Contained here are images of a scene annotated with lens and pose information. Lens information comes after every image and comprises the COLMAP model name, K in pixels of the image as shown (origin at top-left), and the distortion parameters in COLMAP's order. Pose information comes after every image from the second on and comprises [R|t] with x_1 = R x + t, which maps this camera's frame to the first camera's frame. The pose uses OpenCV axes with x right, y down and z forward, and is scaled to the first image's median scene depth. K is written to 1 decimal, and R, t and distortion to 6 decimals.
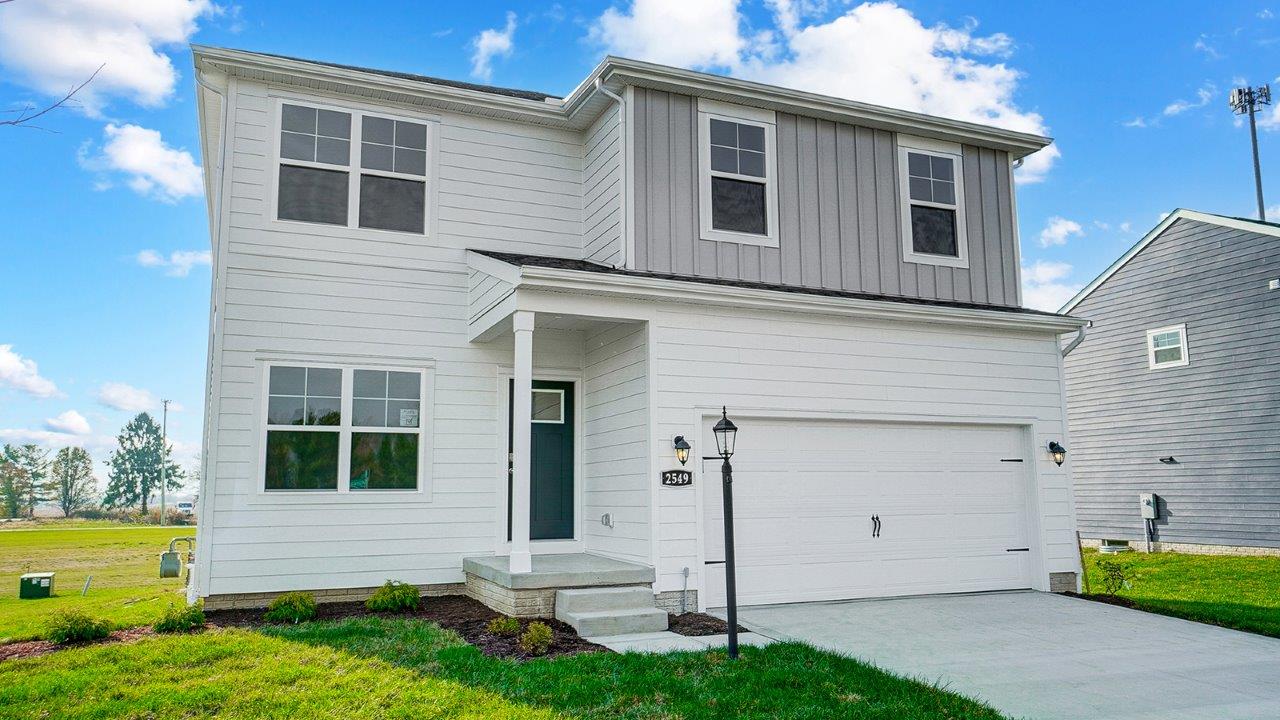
lens RADIAL K [[928.2, 0, 650.2], [0, 928.2, 362.2], [0, 0, 1]] dist [0.008209, 0.000696]
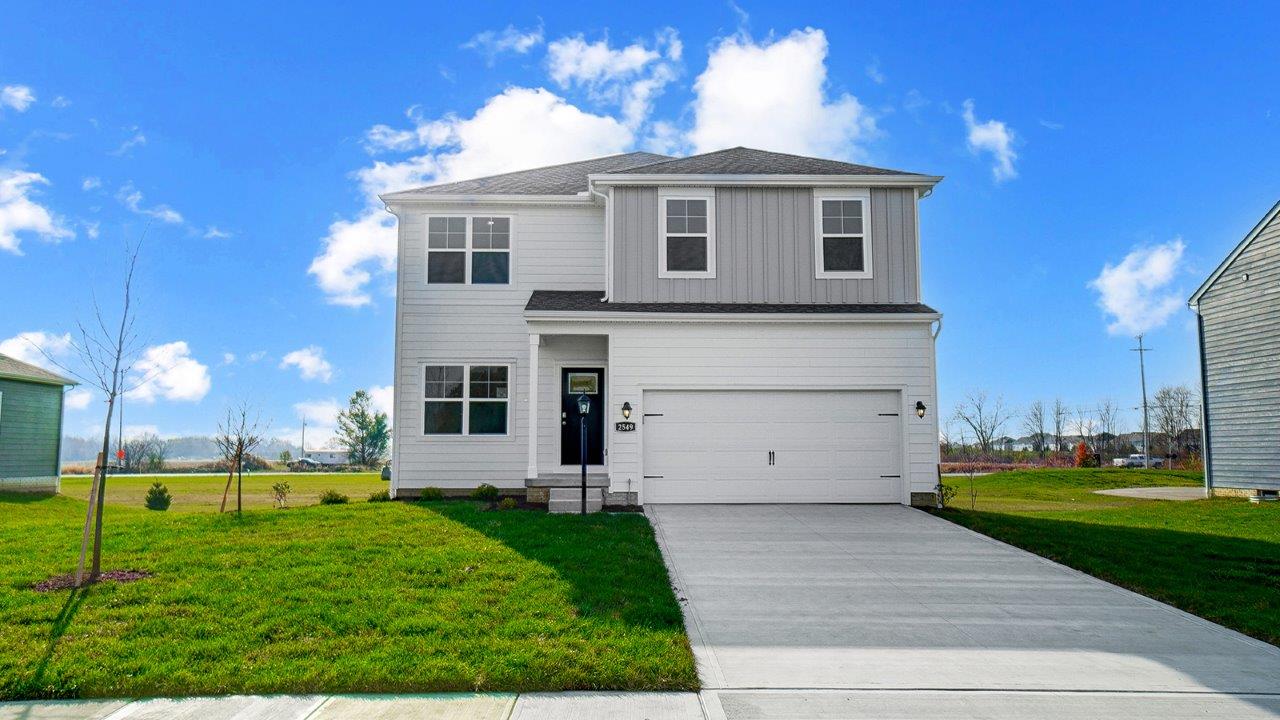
lens RADIAL K [[928.2, 0, 626.9], [0, 928.2, 355.0], [0, 0, 1]] dist [0.008209, 0.000696]
pose [[0.930797, -0.029851, -0.364315, 0.582984], [0.044706, 0.998474, 0.032409, -0.055209], [0.362792, -0.046453, 0.930712, -0.514776]]
